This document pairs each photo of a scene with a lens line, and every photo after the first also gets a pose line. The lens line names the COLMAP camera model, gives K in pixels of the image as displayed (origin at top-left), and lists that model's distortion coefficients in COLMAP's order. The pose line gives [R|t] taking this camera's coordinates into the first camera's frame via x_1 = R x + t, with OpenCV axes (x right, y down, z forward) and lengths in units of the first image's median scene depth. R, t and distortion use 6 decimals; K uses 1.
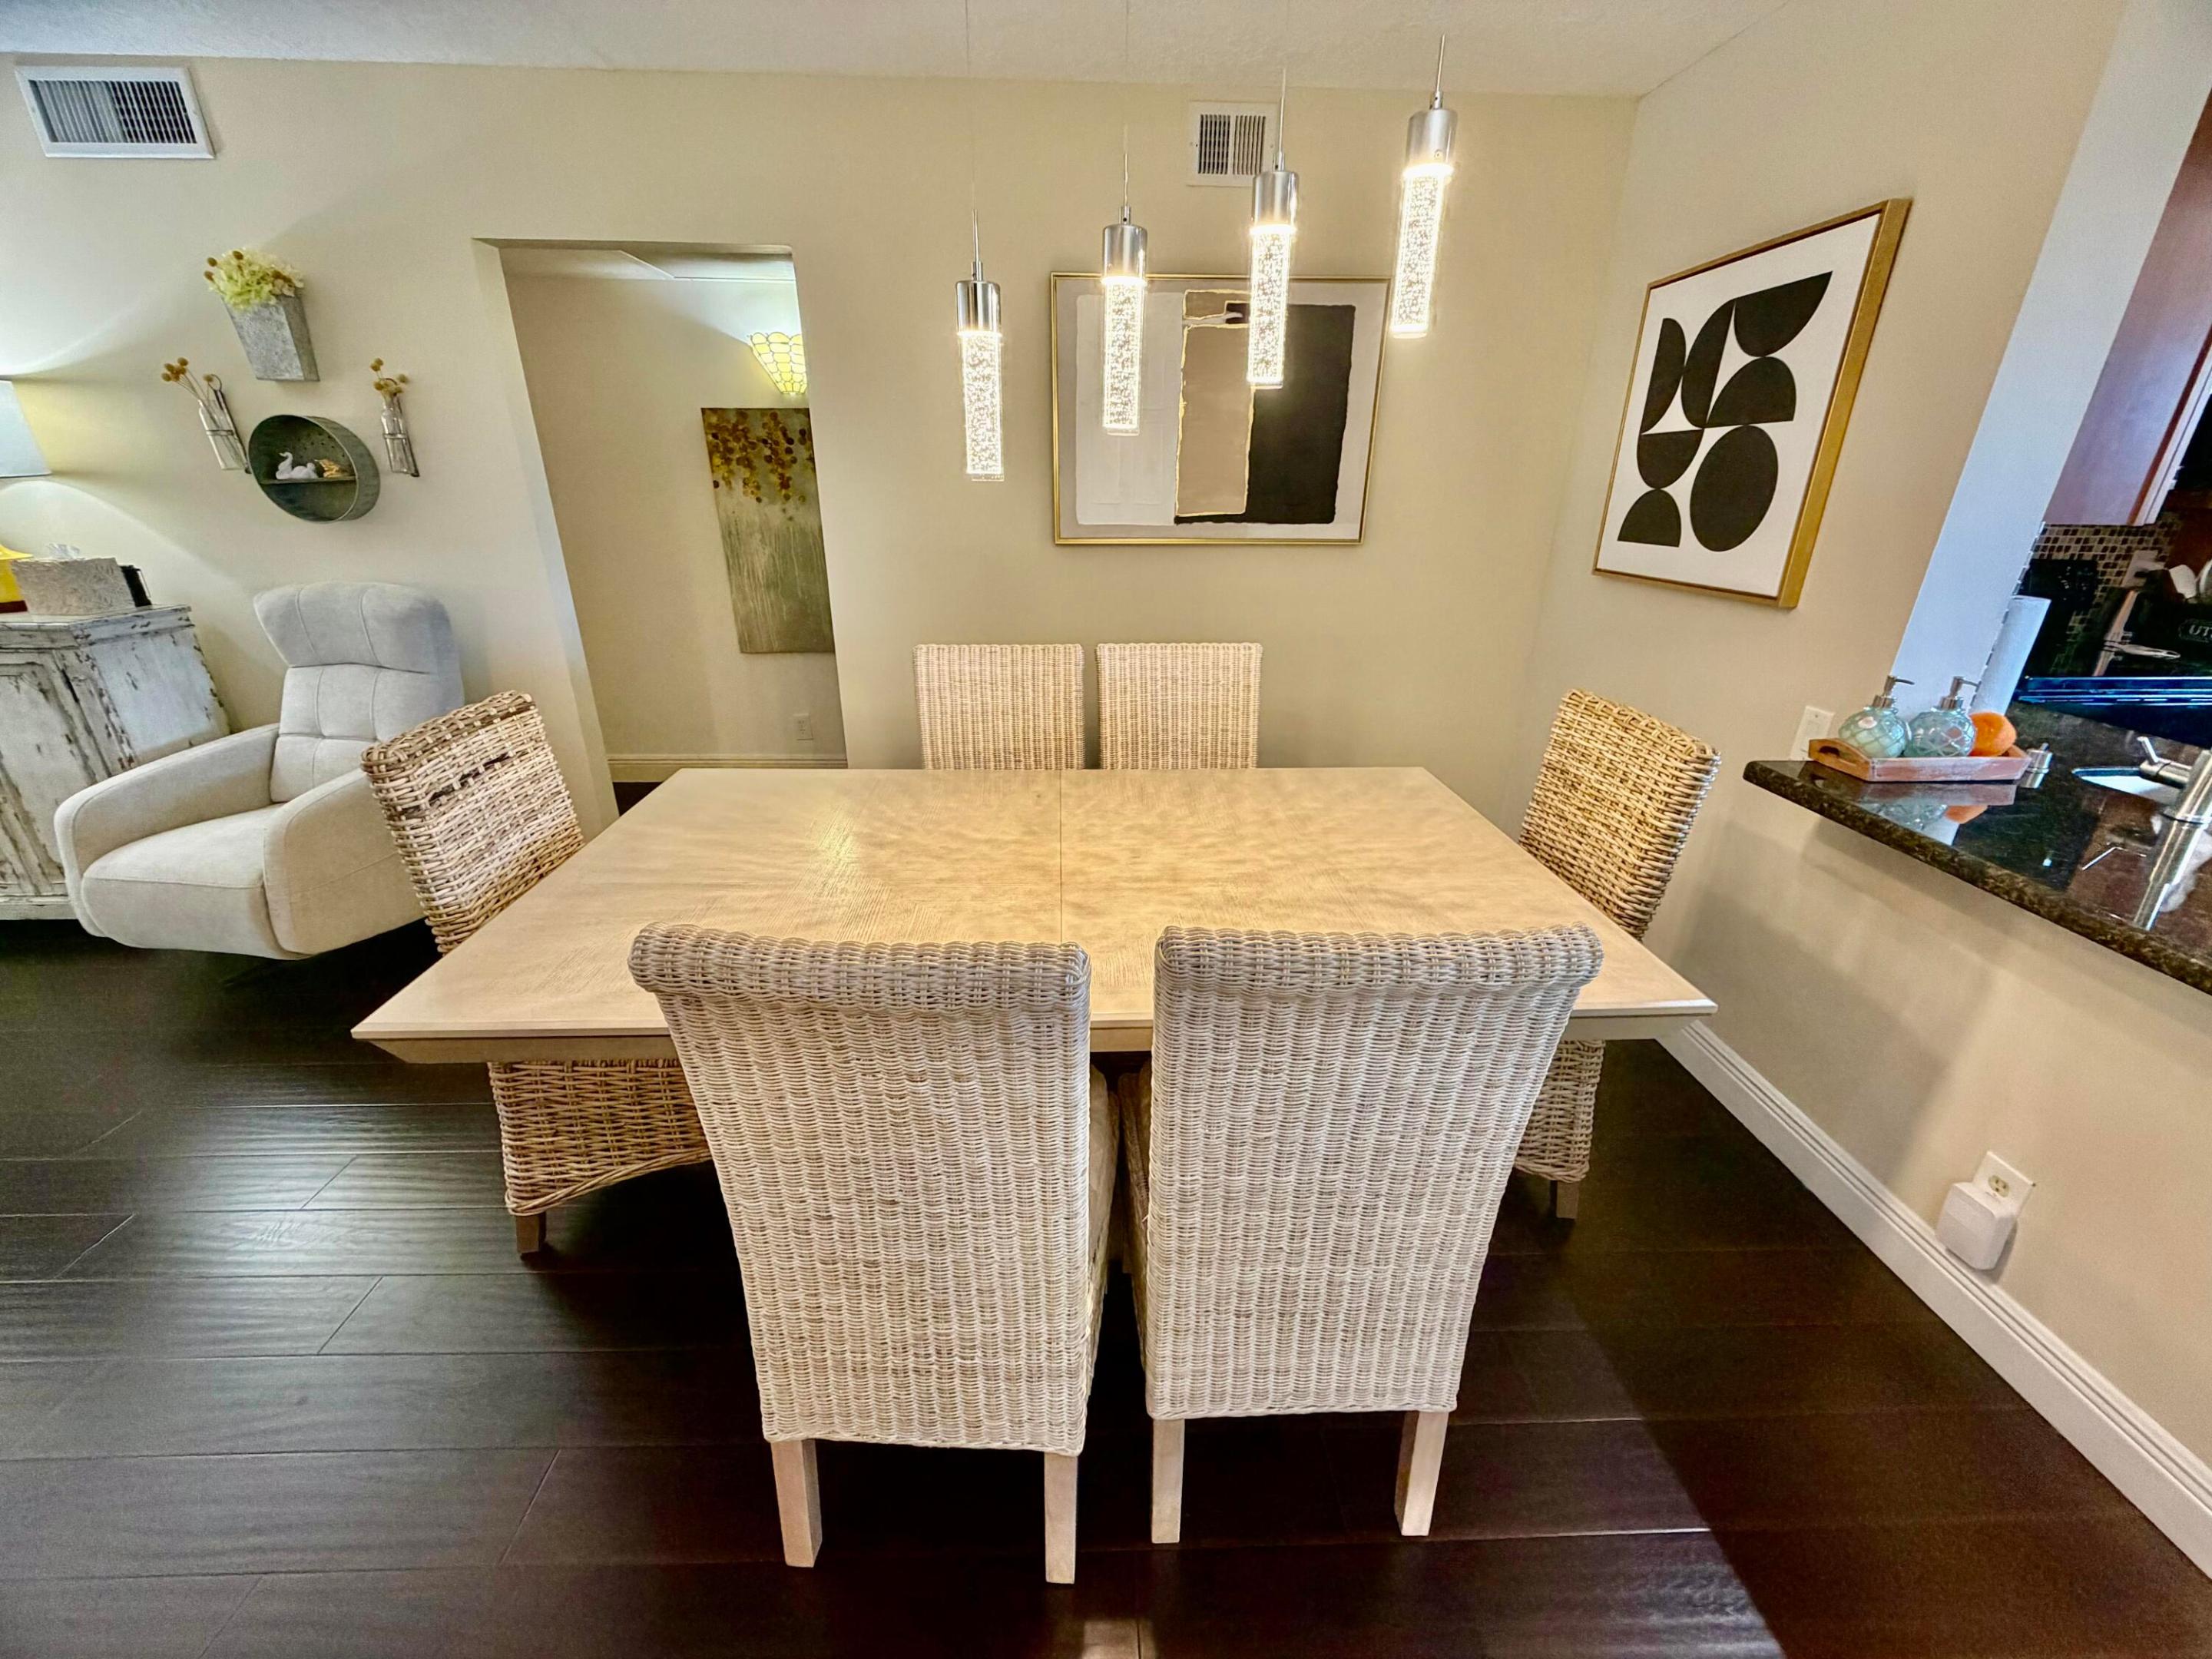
lens RADIAL K [[878.8, 0, 1109.3], [0, 878.8, 831.5], [0, 0, 1]] dist [-0.000590, -0.000287]
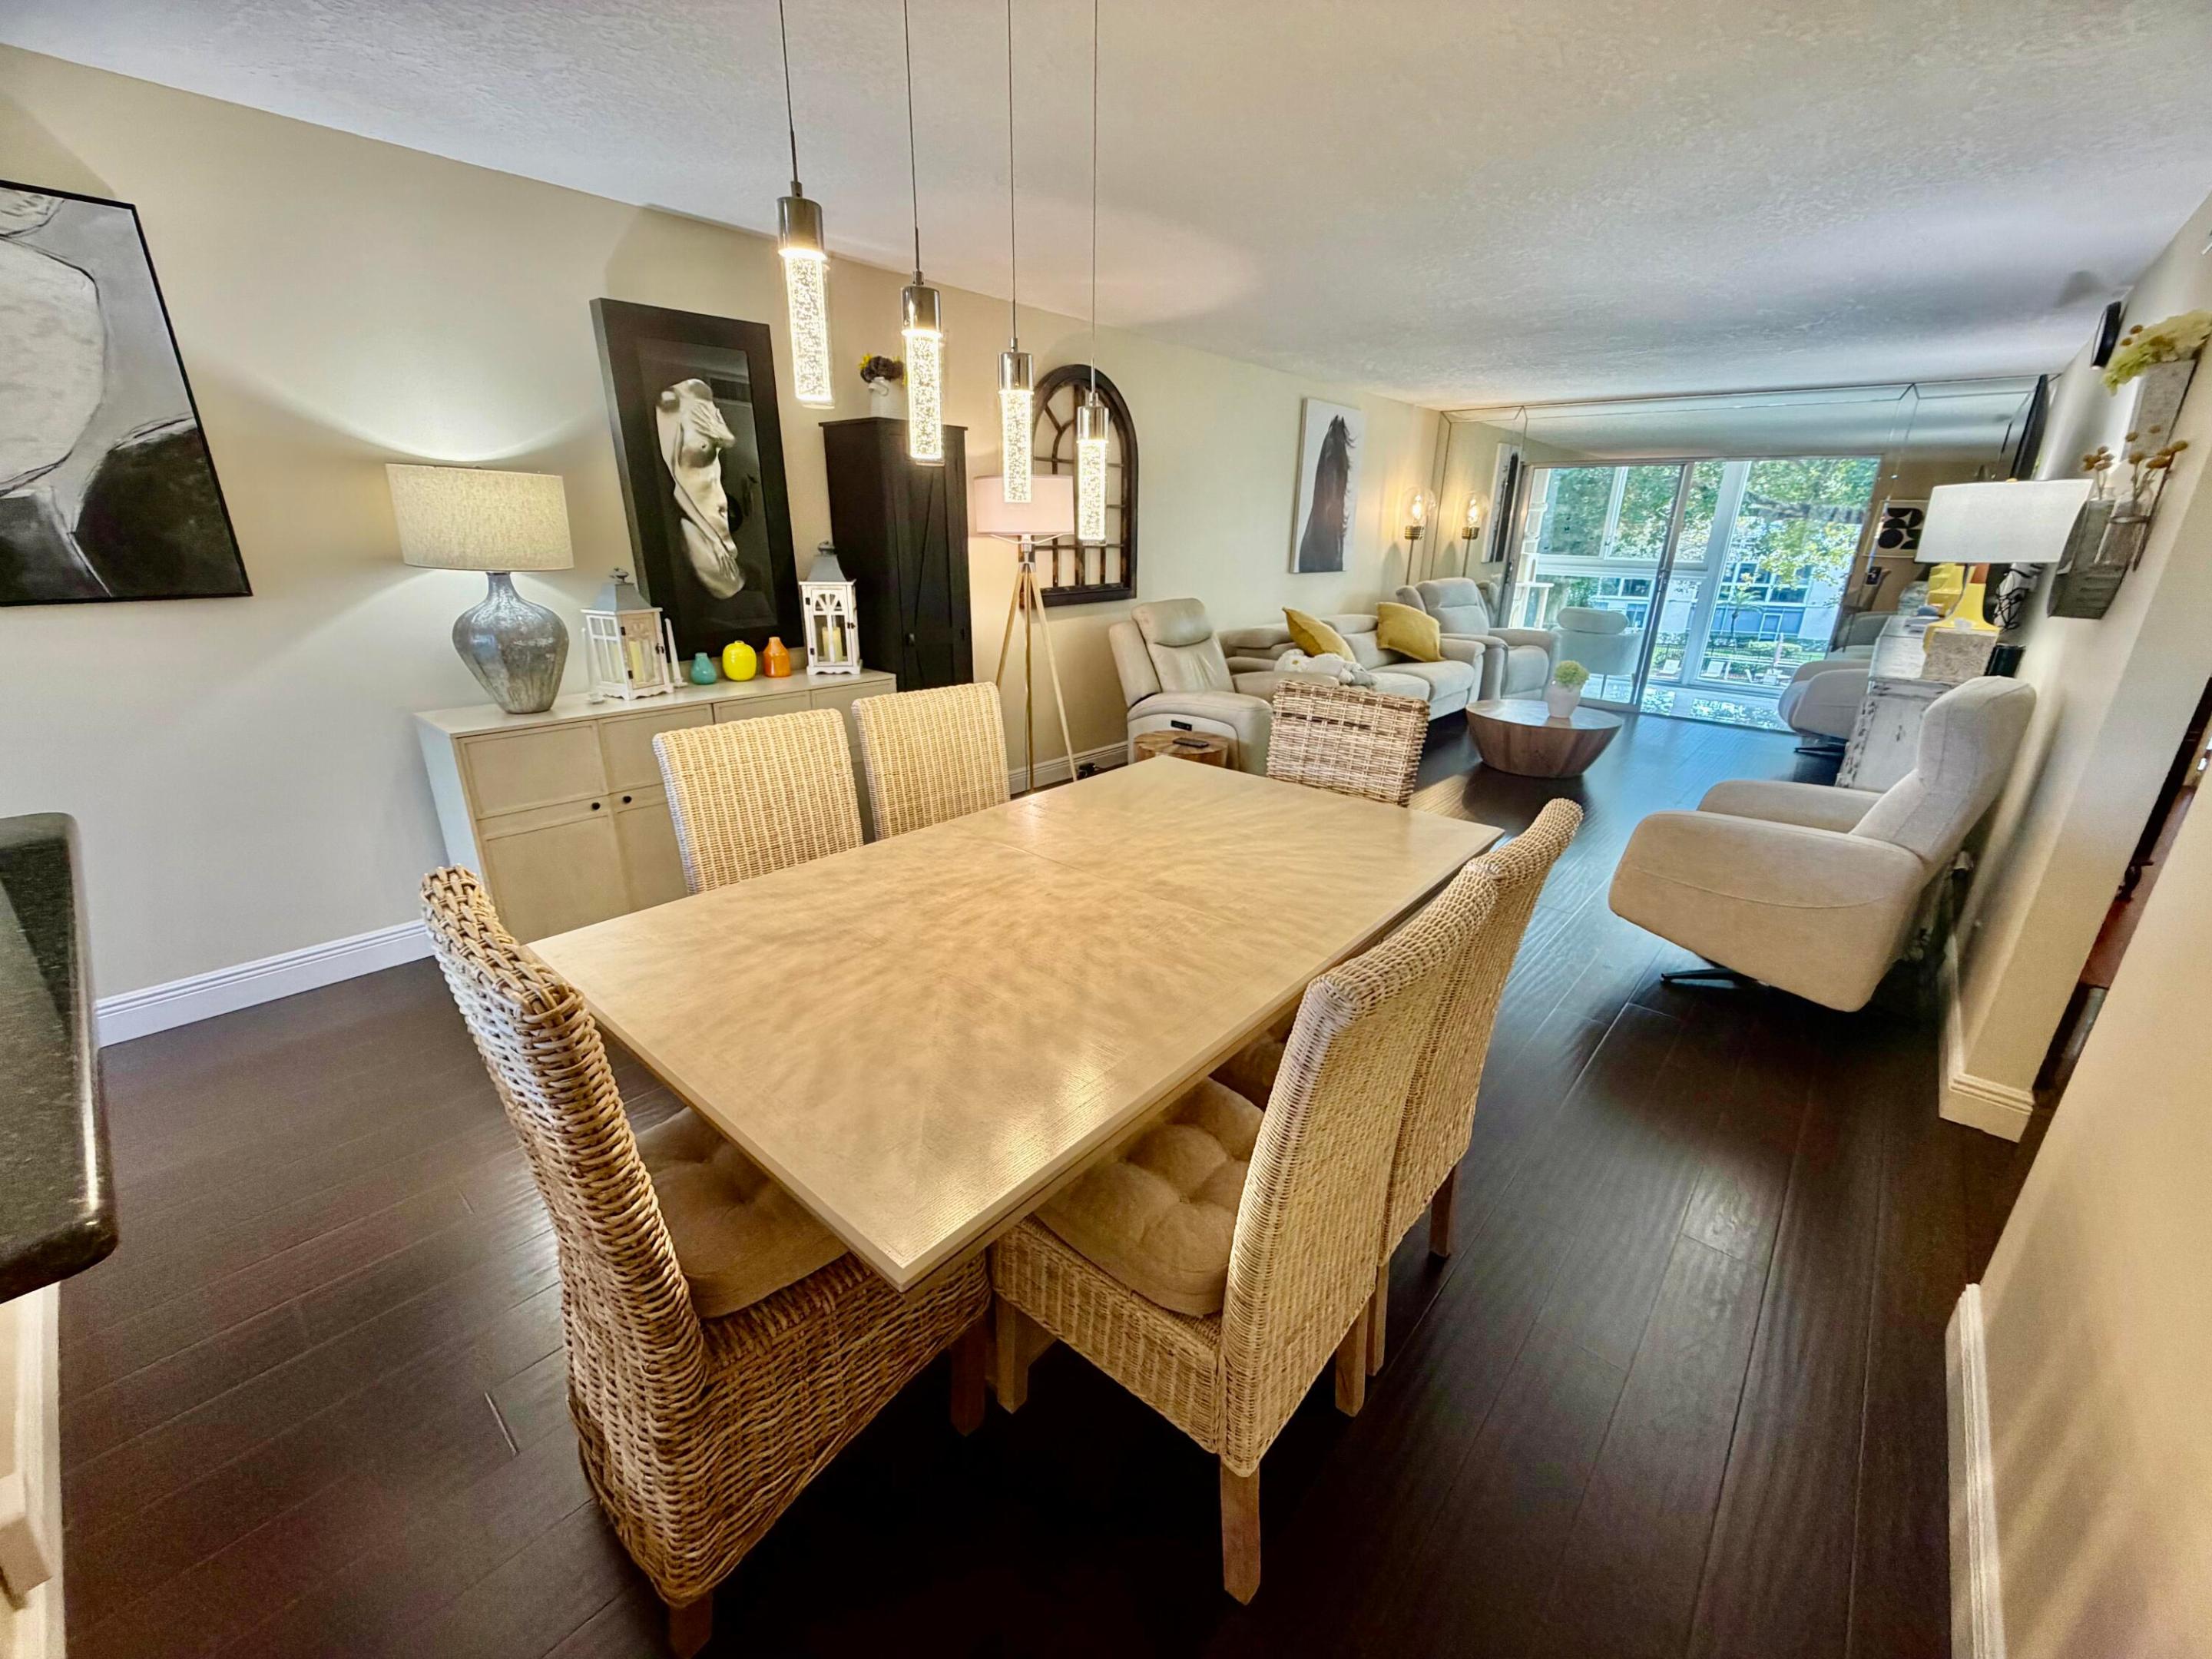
lens RADIAL K [[878.8, 0, 1106.3], [0, 878.8, 827.4], [0, 0, 1]] dist [-0.000590, -0.000287]
pose [[-0.687772, 0.215399, -0.693234, 0.435469], [-0.298412, 0.786654, 0.540487, -0.390798], [0.661756, 0.578601, -0.476761, 0.940248]]
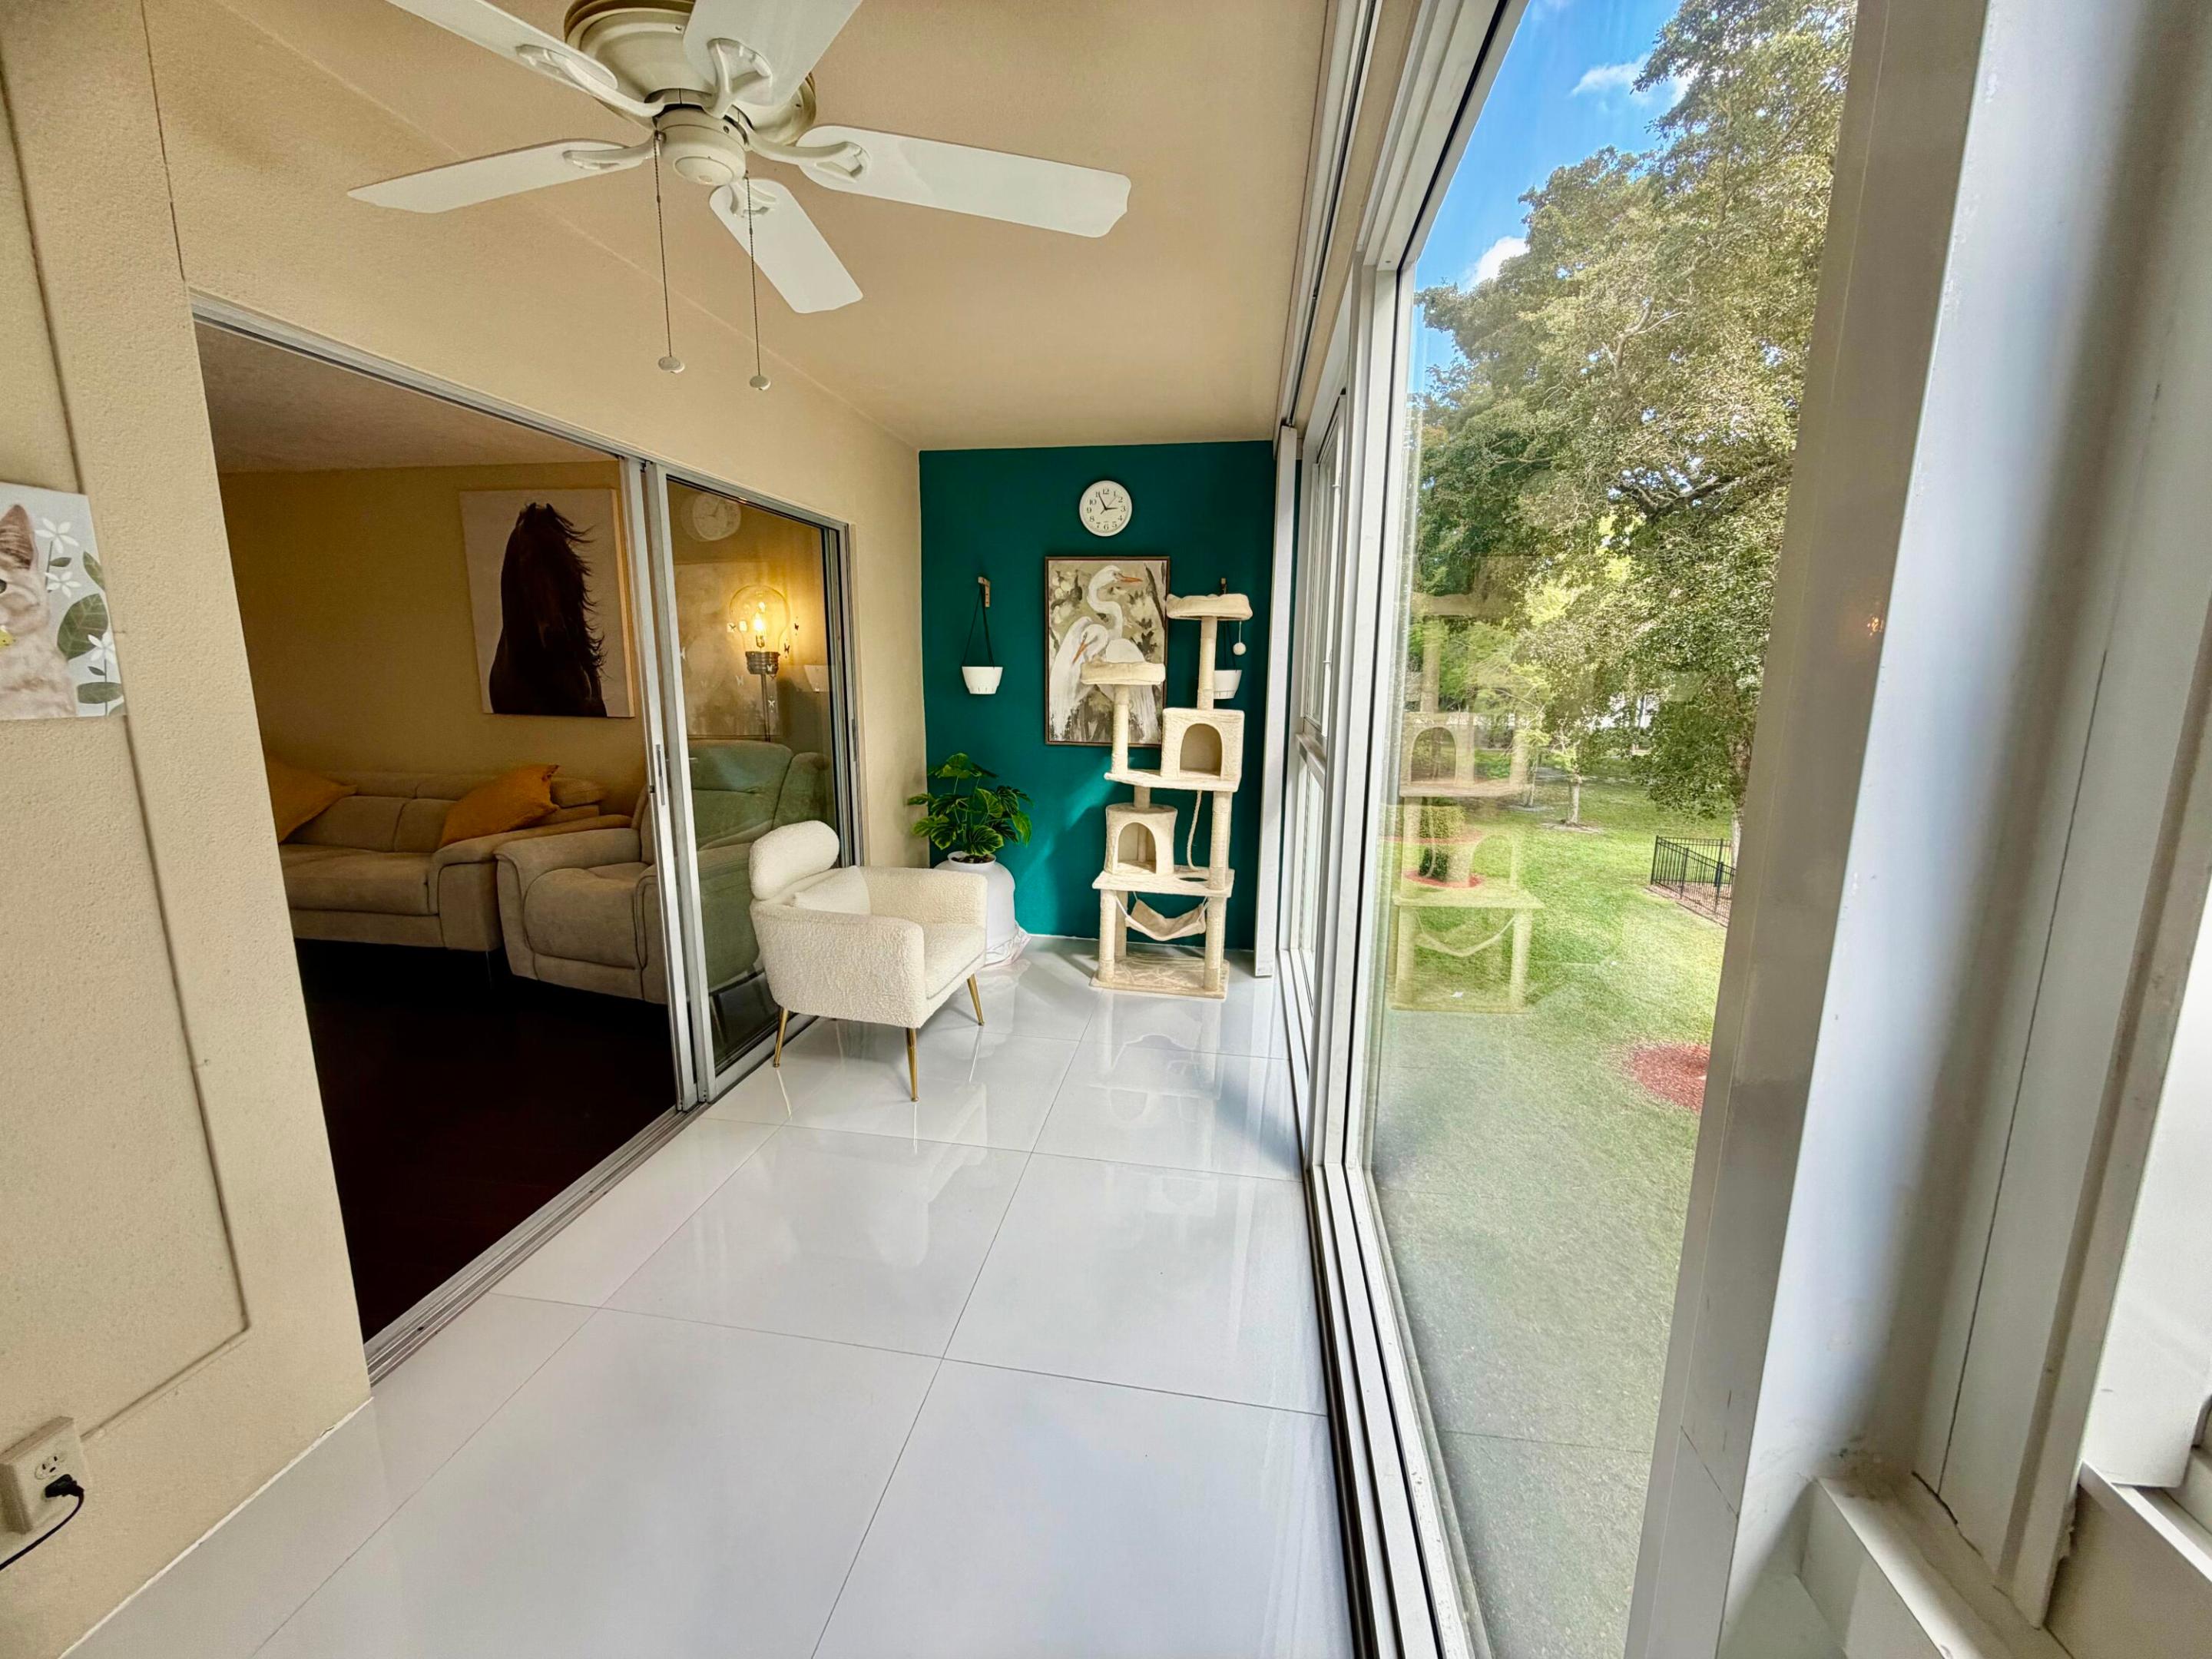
lens RADIAL K [[878.8, 0, 1103.2], [0, 878.8, 827.7], [0, 0, 1]] dist [-0.000590, -0.000287]
pose [[-0.981942, -0.055766, 0.180777, -3.488365], [0.052229, 0.838520, 0.542361, -0.513101], [-0.181830, 0.542009, -0.820466, 1.118814]]
